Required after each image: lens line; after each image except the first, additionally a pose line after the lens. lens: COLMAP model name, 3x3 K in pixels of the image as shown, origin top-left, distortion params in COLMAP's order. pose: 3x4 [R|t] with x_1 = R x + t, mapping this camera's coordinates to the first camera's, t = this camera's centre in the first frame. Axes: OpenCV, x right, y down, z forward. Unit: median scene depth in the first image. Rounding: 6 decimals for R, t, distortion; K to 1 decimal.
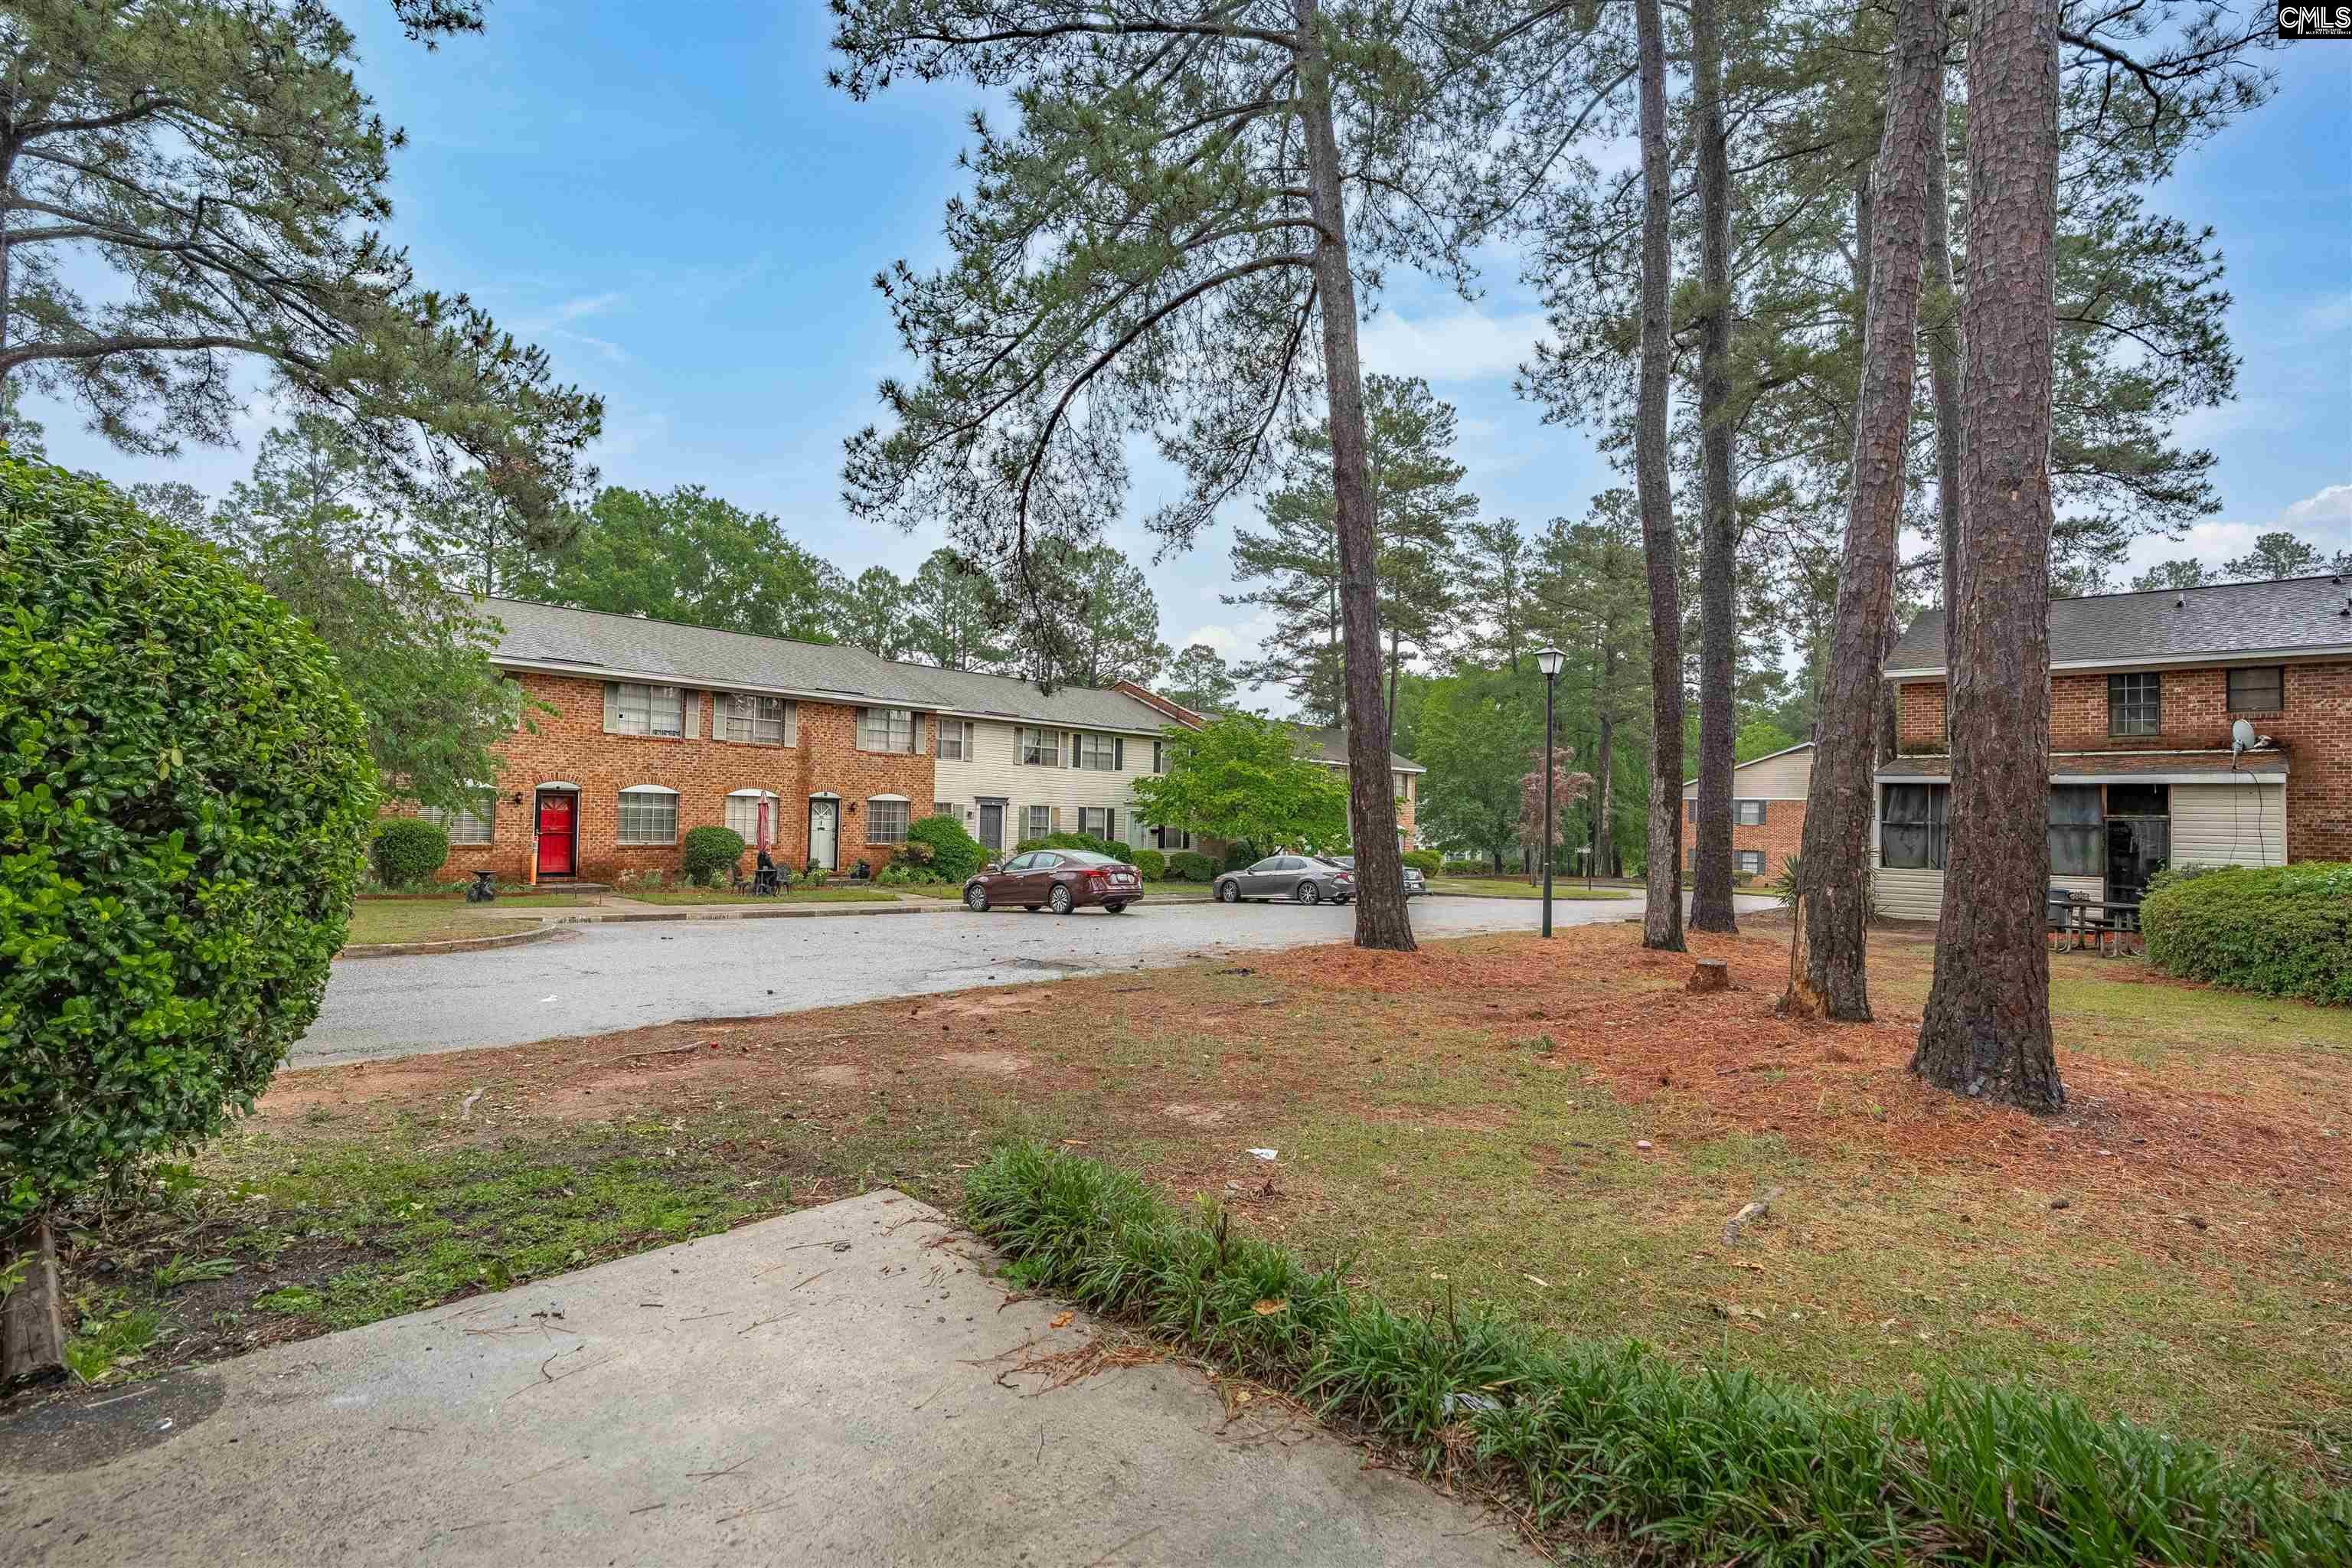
lens RADIAL K [[1103.5, 0, 1182.3], [0, 1103.5, 753.0], [0, 0, 1]] dist [-0.065896, 0.026019]
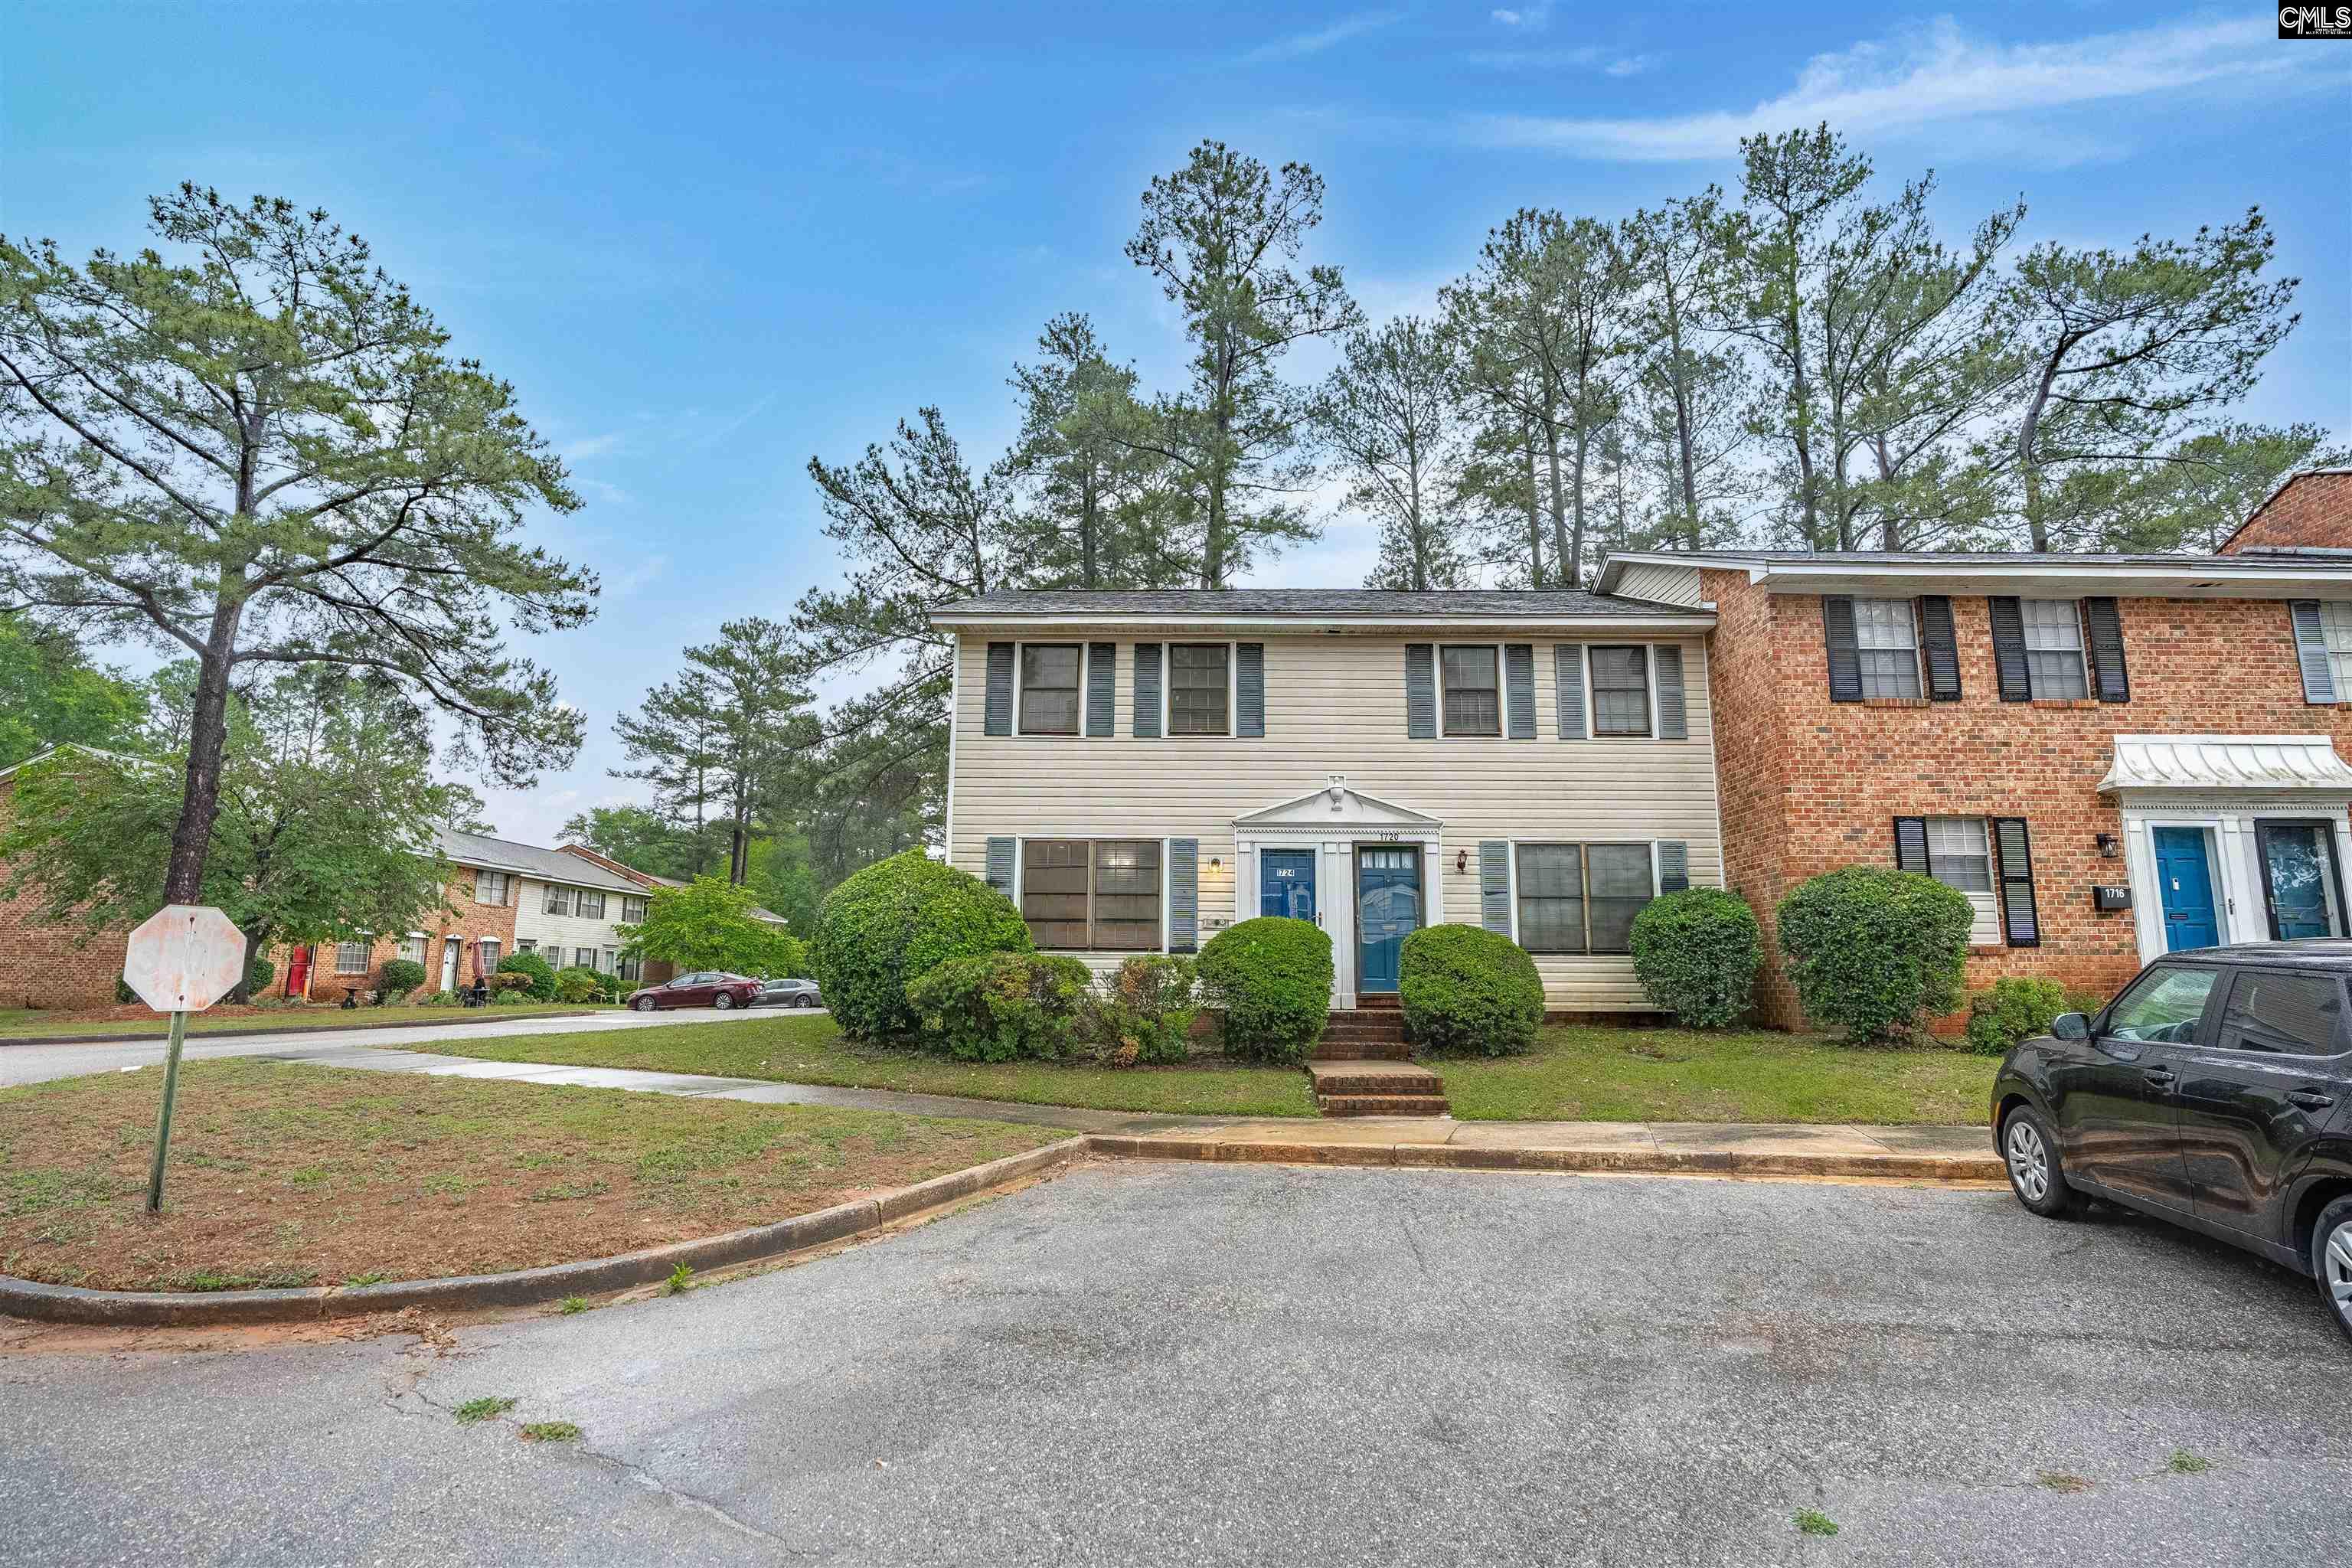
lens RADIAL K [[1124.8, 0, 1172.4], [0, 1124.8, 782.9], [0, 0, 1]] dist [-0.018248, 0.000447]
pose [[0.749393, 0.096394, 0.655072, -0.447038], [-0.028663, 0.993141, -0.113351, -0.013794], [-0.661505, 0.066168, 0.747016, -0.450248]]
